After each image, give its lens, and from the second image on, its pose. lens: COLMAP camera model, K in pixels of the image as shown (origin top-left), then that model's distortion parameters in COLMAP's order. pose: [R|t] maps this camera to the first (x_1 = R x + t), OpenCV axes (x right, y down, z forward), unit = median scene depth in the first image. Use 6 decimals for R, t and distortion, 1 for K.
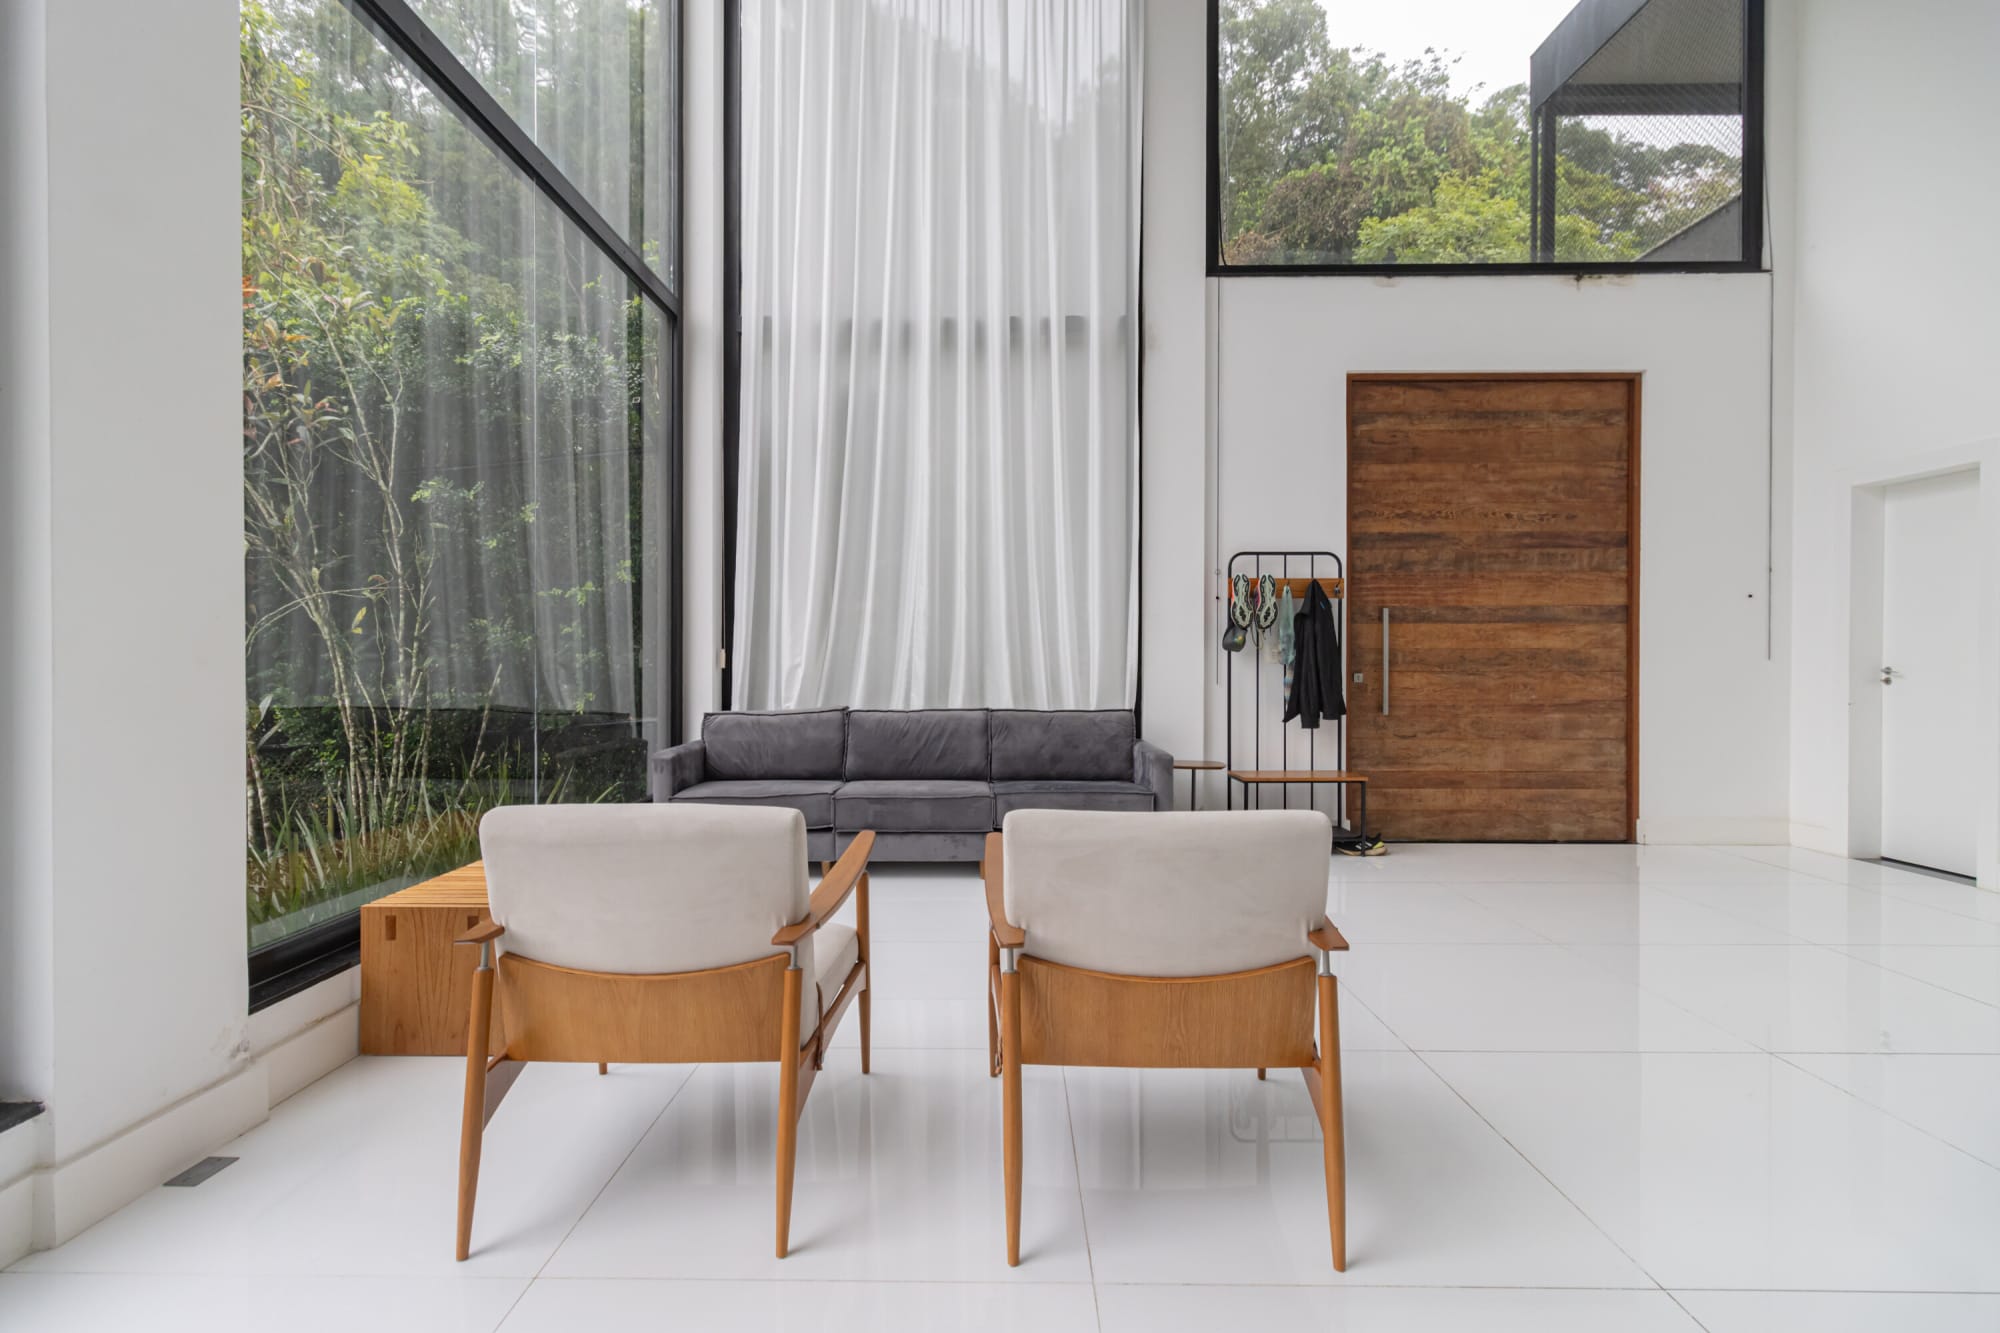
lens RADIAL K [[930.0, 0, 992.9], [0, 930.0, 661.3], [0, 0, 1]] dist [0.008773, 0.000519]
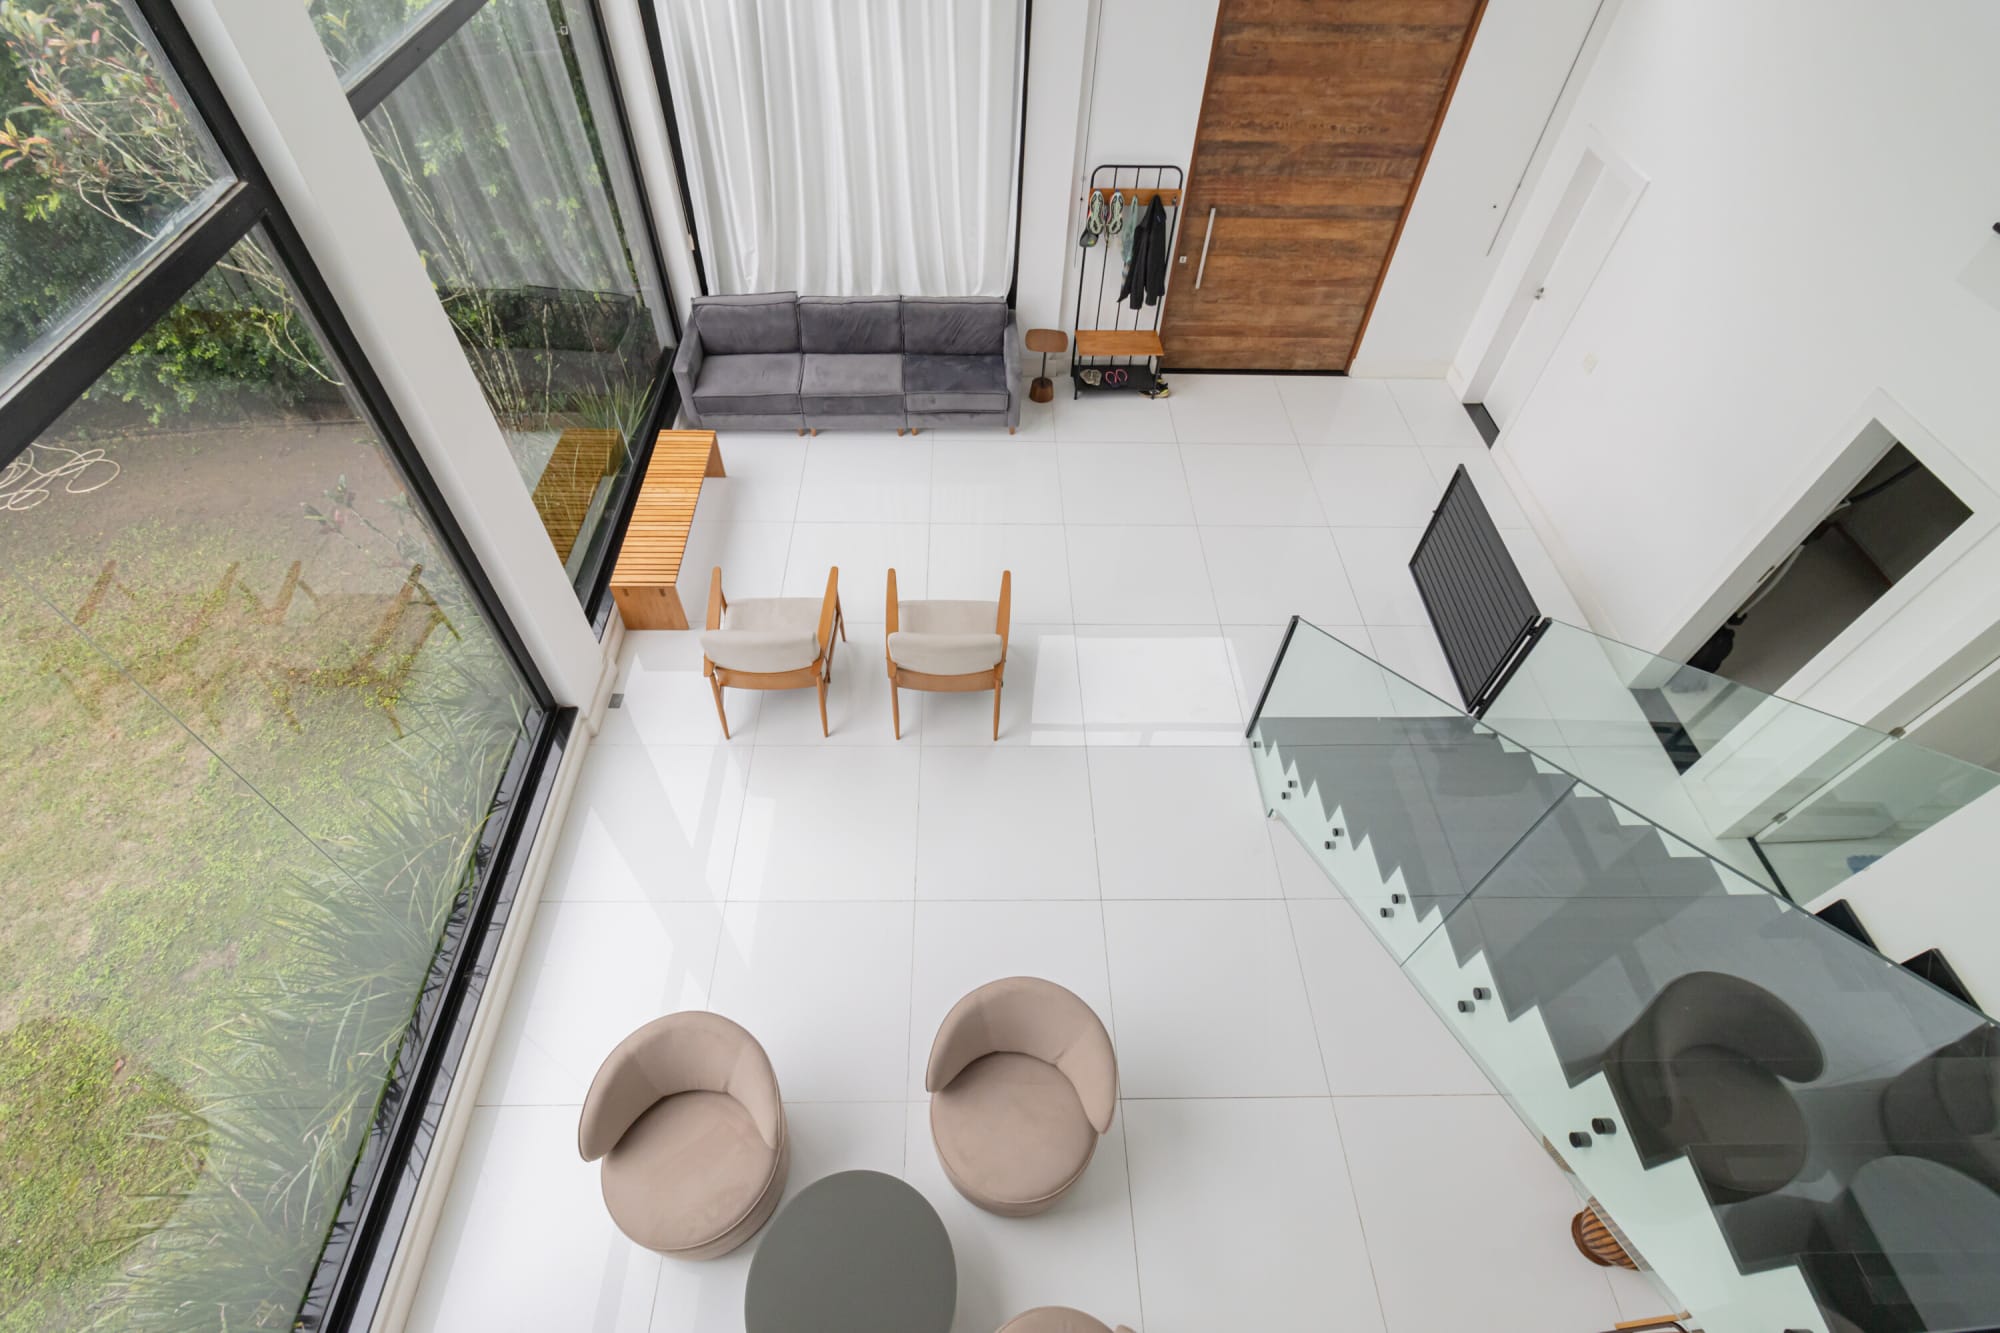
lens RADIAL K [[930.0, 0, 992.9], [0, 930.0, 661.3], [0, 0, 1]] dist [0.008773, 0.000519]
pose [[0.999334, -0.005021, 0.036148, 0.073835], [-0.024637, 0.637914, 0.769713, -0.627132], [-0.026924, -0.770091, 0.637366, -0.268007]]
